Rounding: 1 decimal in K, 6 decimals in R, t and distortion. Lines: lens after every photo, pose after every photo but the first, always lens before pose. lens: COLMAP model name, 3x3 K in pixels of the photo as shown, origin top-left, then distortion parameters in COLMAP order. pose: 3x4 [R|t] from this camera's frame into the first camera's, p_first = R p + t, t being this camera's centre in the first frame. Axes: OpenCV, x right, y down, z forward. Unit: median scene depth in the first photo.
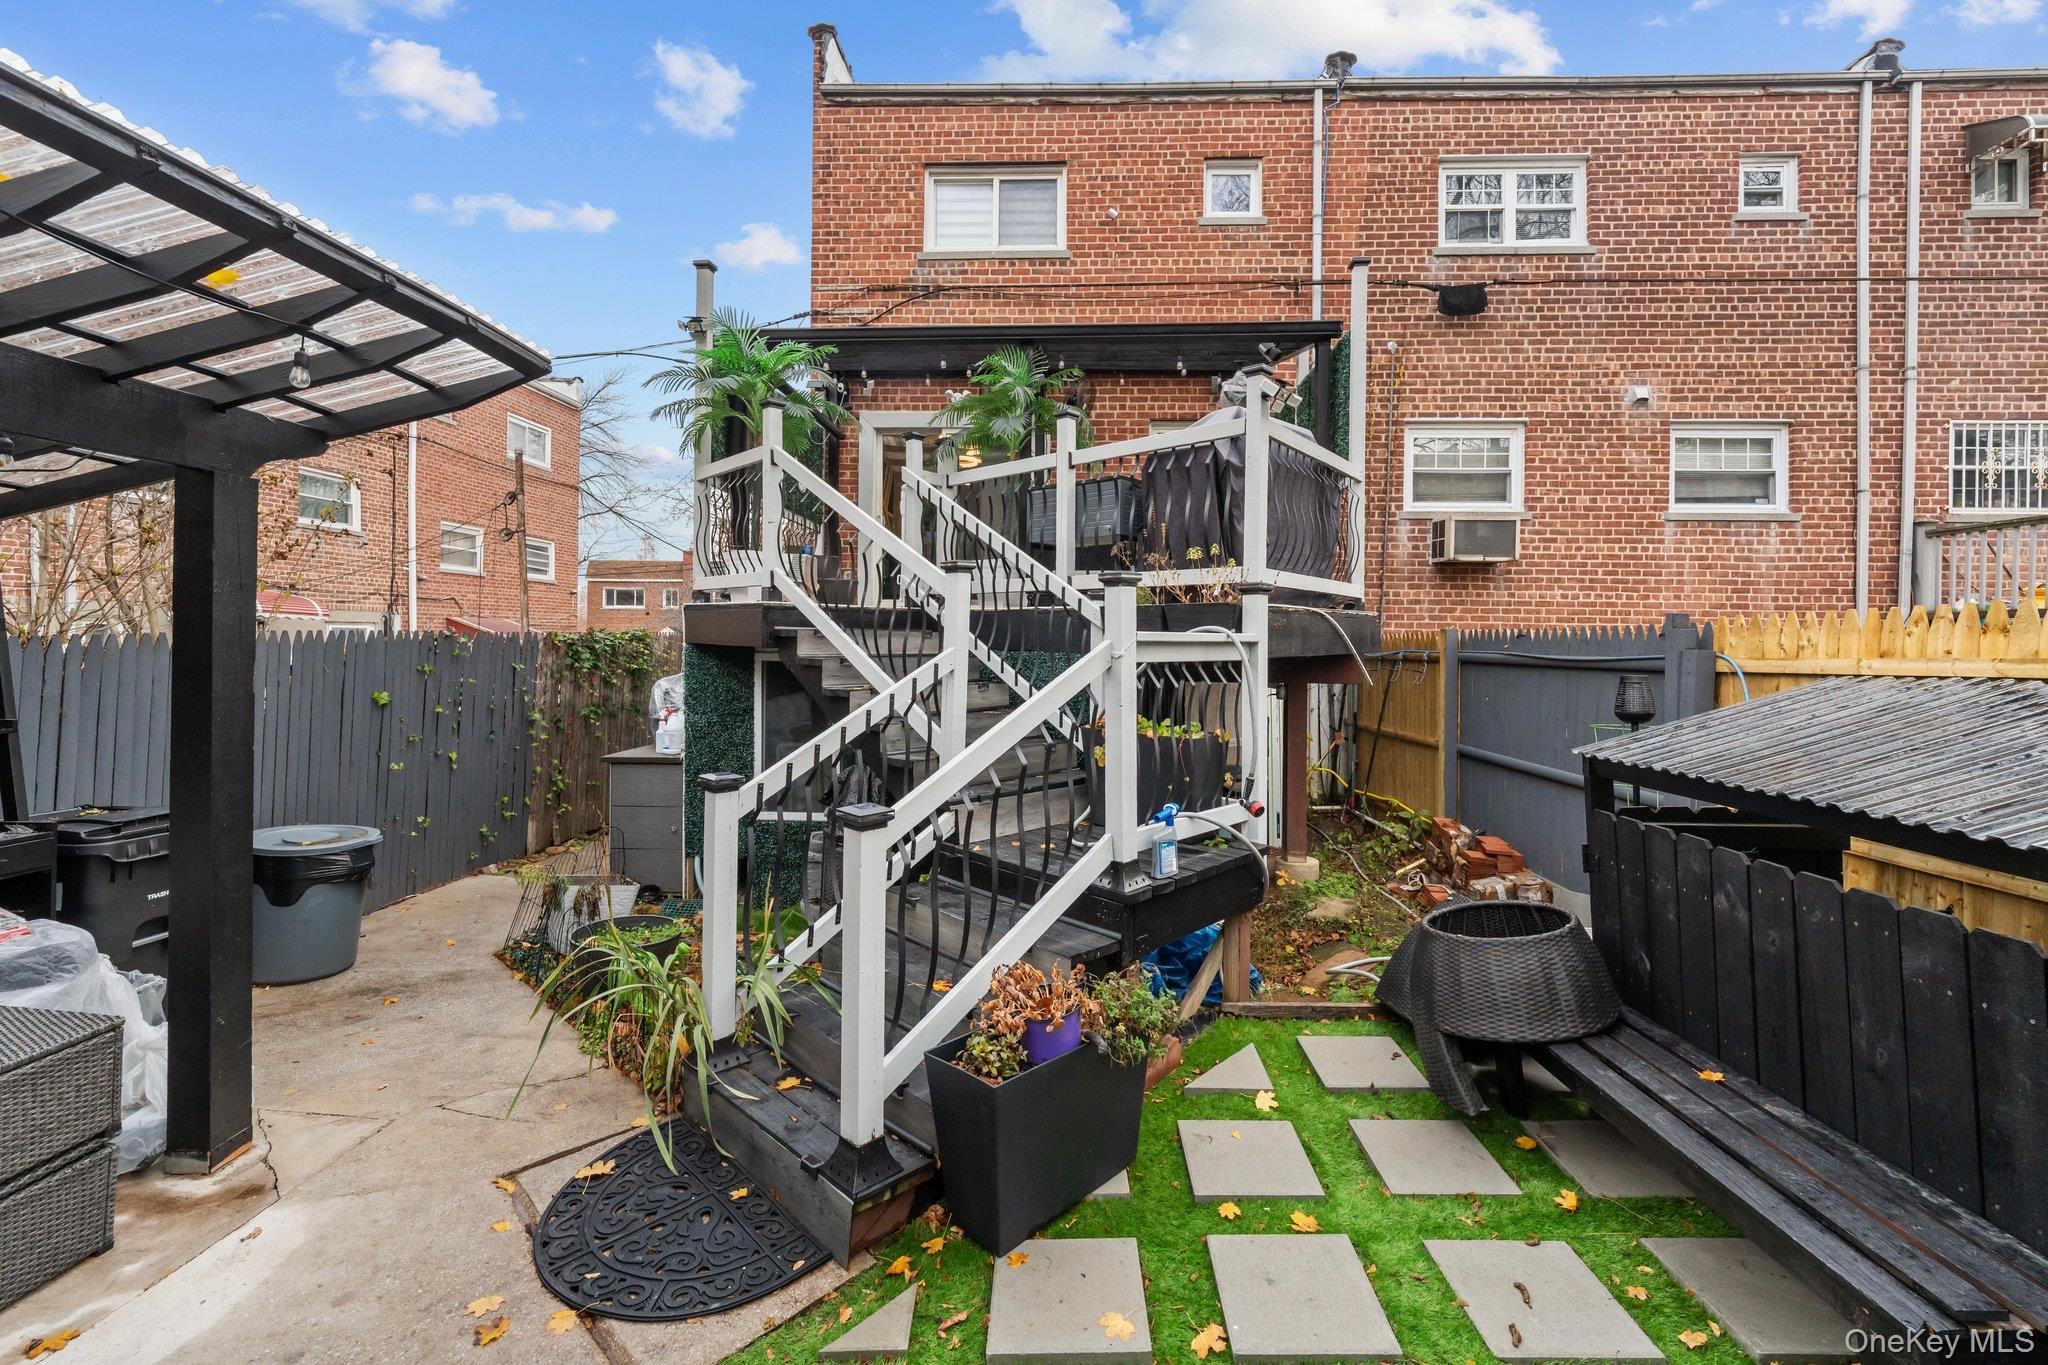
lens RADIAL K [[830.4, 0, 1055.4], [0, 830.4, 622.6], [0, 0, 1]] dist [-0.002949, 0.000129]
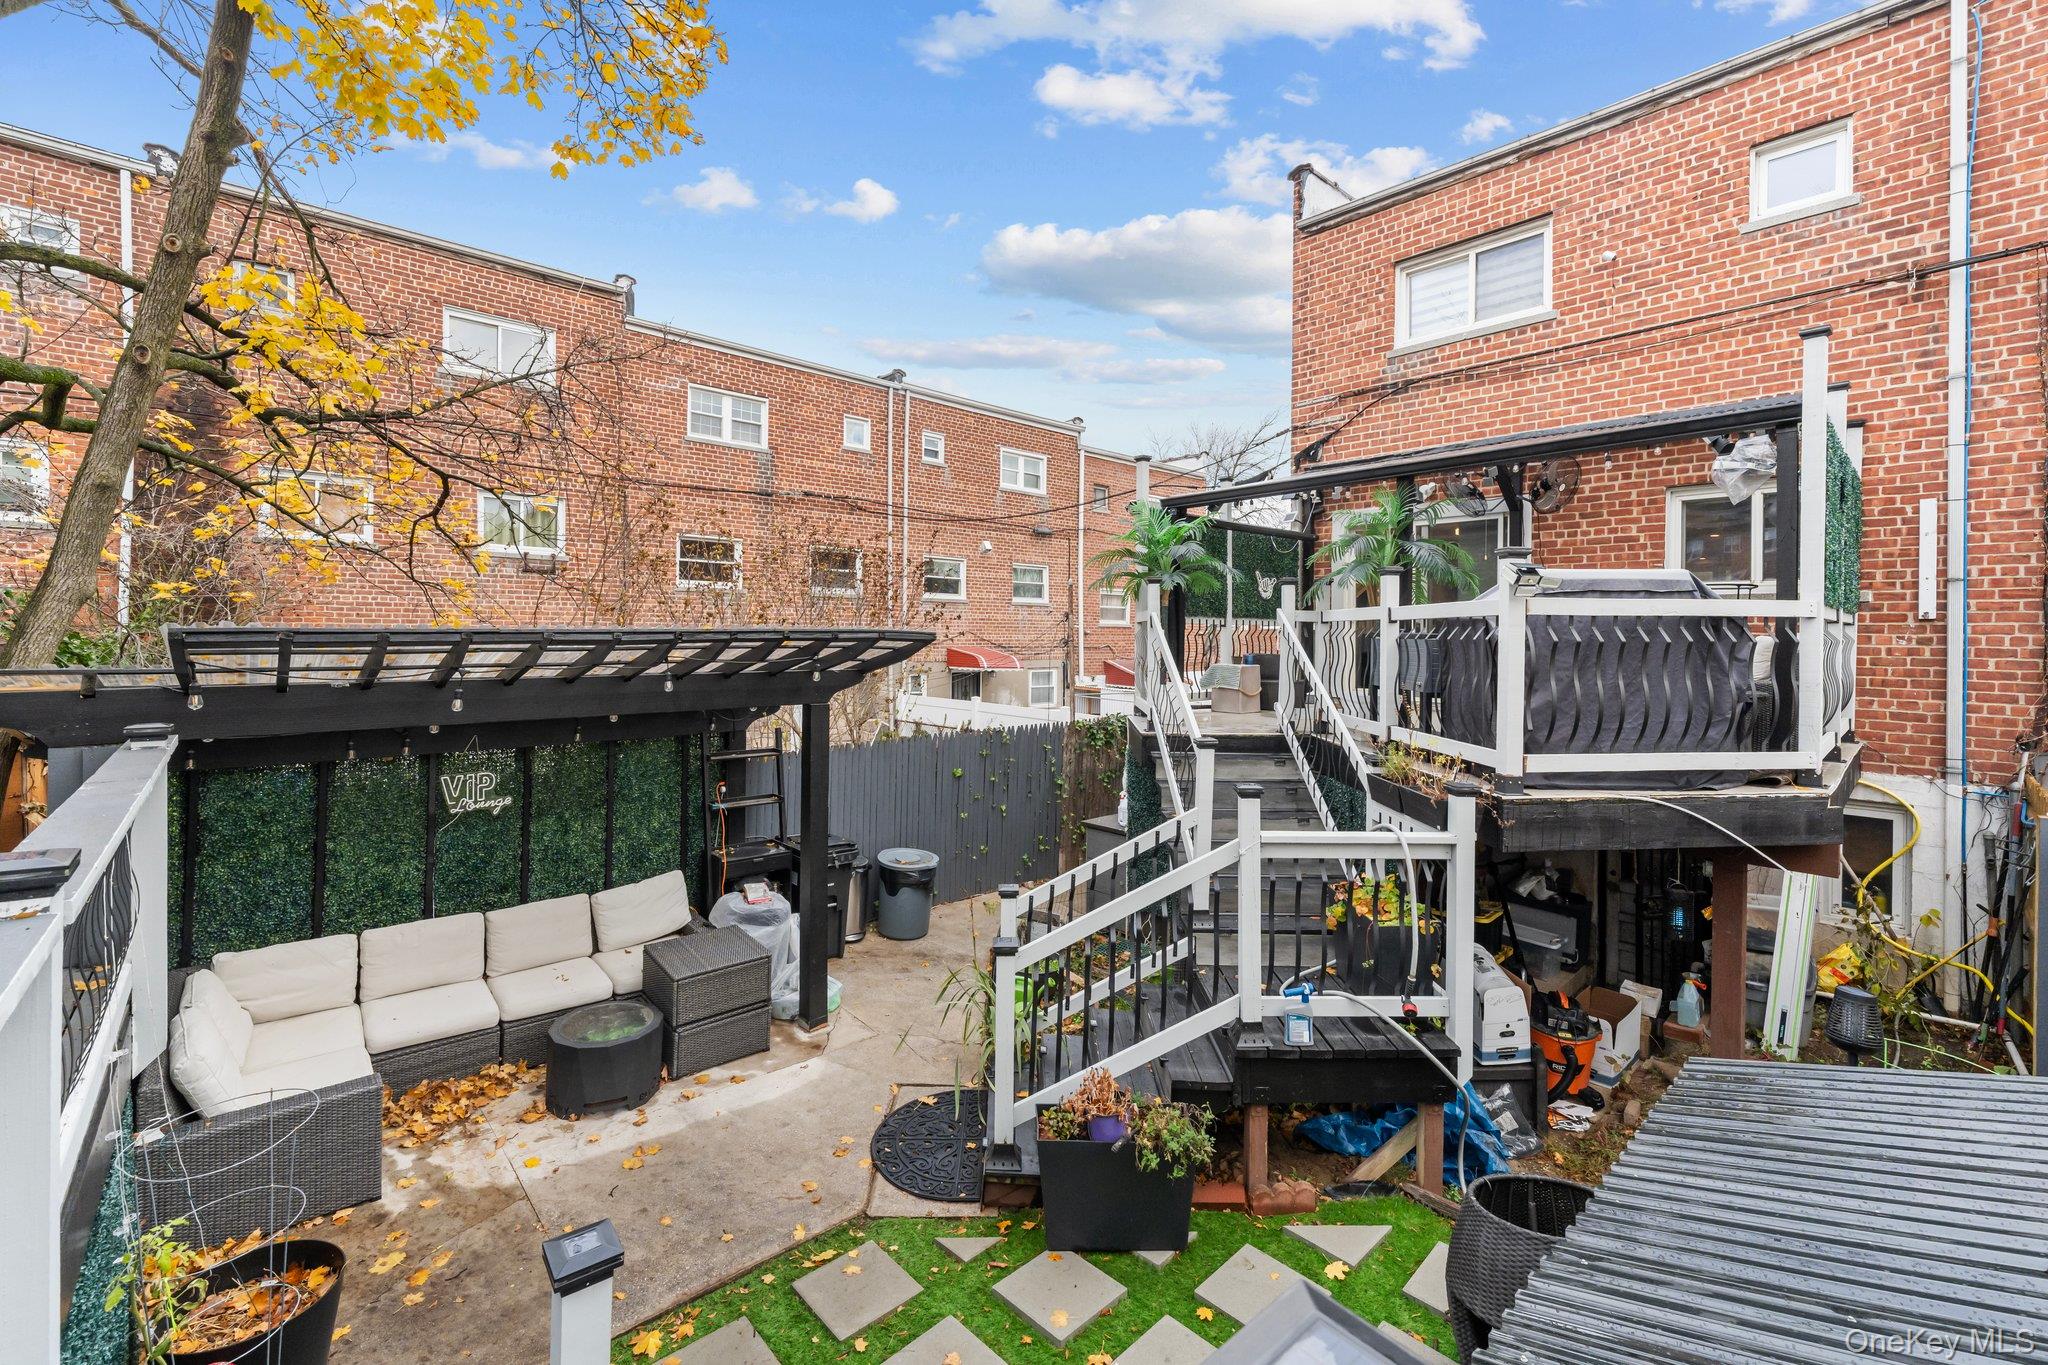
lens RADIAL K [[830.4, 0, 1039.3], [0, 830.4, 630.1], [0, 0, 1]] dist [-0.002949, 0.000129]
pose [[0.715617, -0.006325, -0.698464, 0.242517], [0.002277, 0.999975, -0.006722, -0.095957], [0.698489, 0.003220, 0.715613, -0.035106]]
